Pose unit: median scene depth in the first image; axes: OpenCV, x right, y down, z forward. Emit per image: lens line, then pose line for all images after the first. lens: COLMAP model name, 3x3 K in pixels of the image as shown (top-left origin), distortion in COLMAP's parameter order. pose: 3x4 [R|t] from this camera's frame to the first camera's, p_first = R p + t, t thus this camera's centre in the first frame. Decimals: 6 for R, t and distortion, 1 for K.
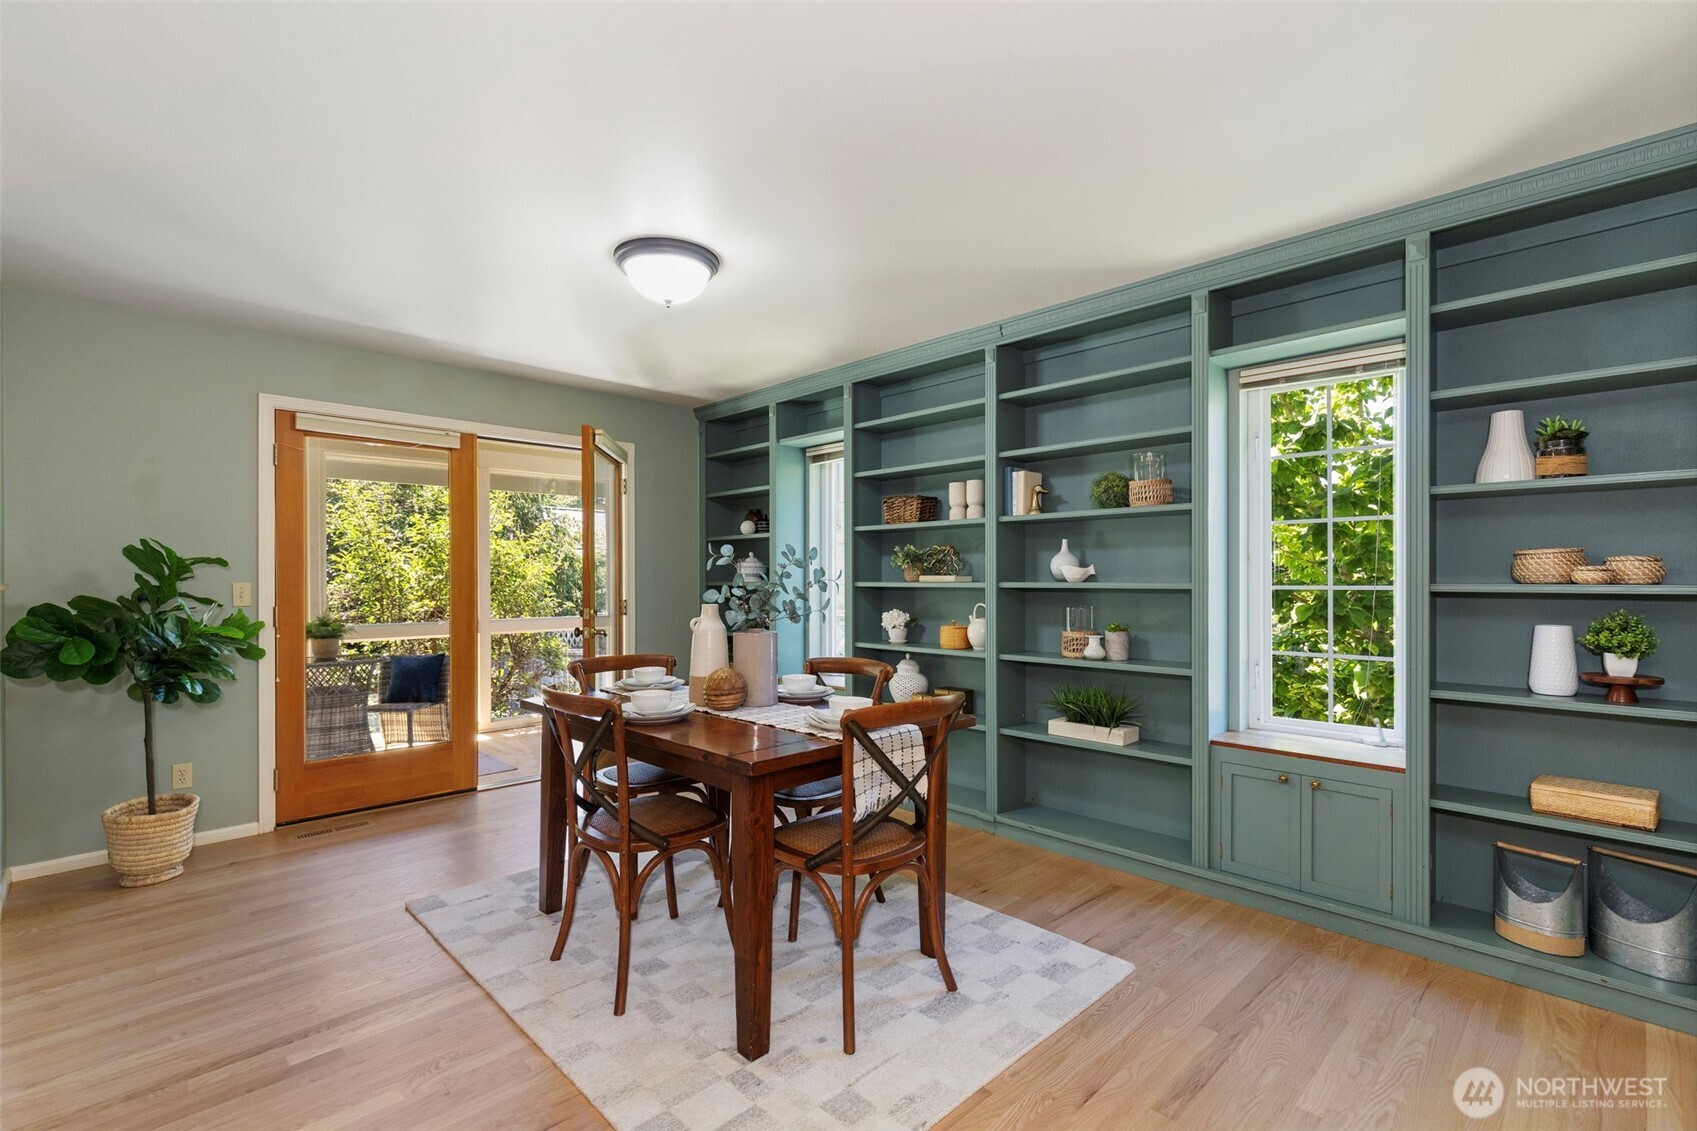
lens RADIAL K [[775.8, 0, 849.3], [0, 775.8, 576.0], [0, 0, 1]] dist [0.011578, 0.000101]
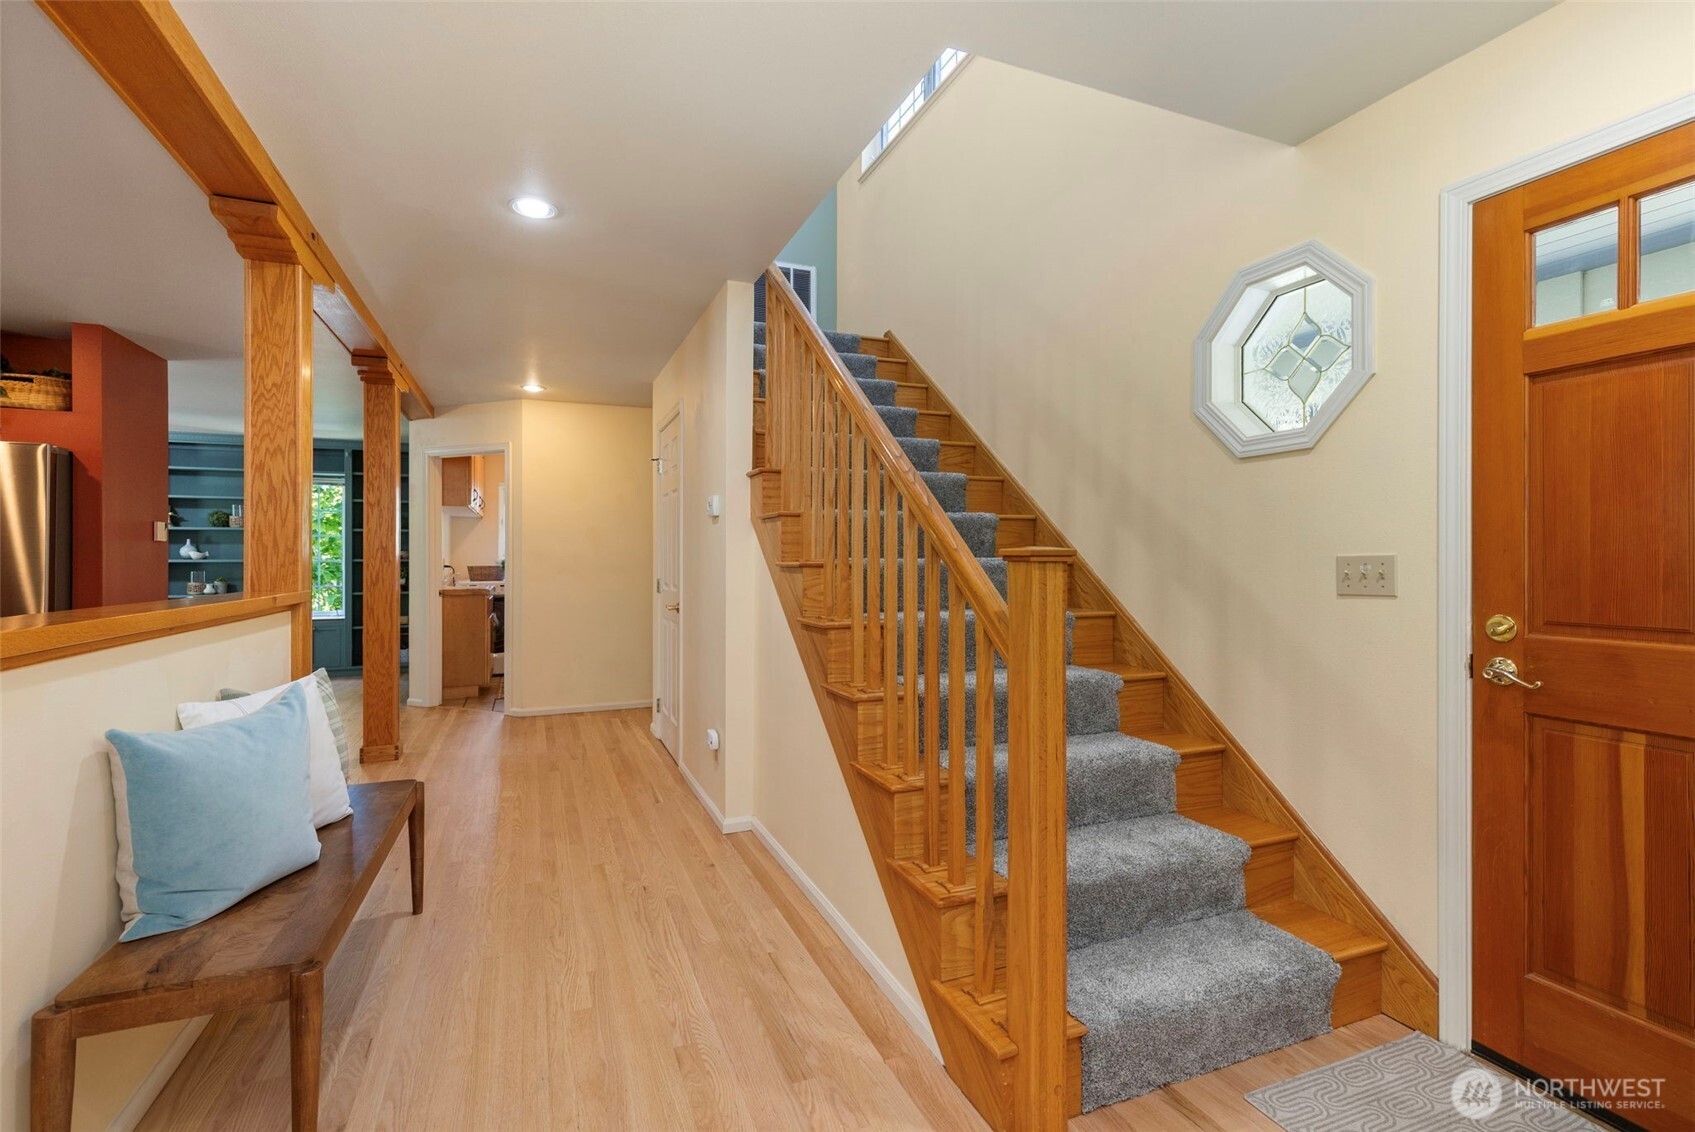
lens RADIAL K [[759.0, 0, 844.4], [0, 759.0, 558.5], [0, 0, 1]] dist [0.003513, 0.001106]
pose [[0.377030, 0.000517, 0.926201, -0.934825], [-0.000794, 1.000000, -0.000235, 0.003631], [-0.926201, -0.000646, 0.377031, -1.381441]]
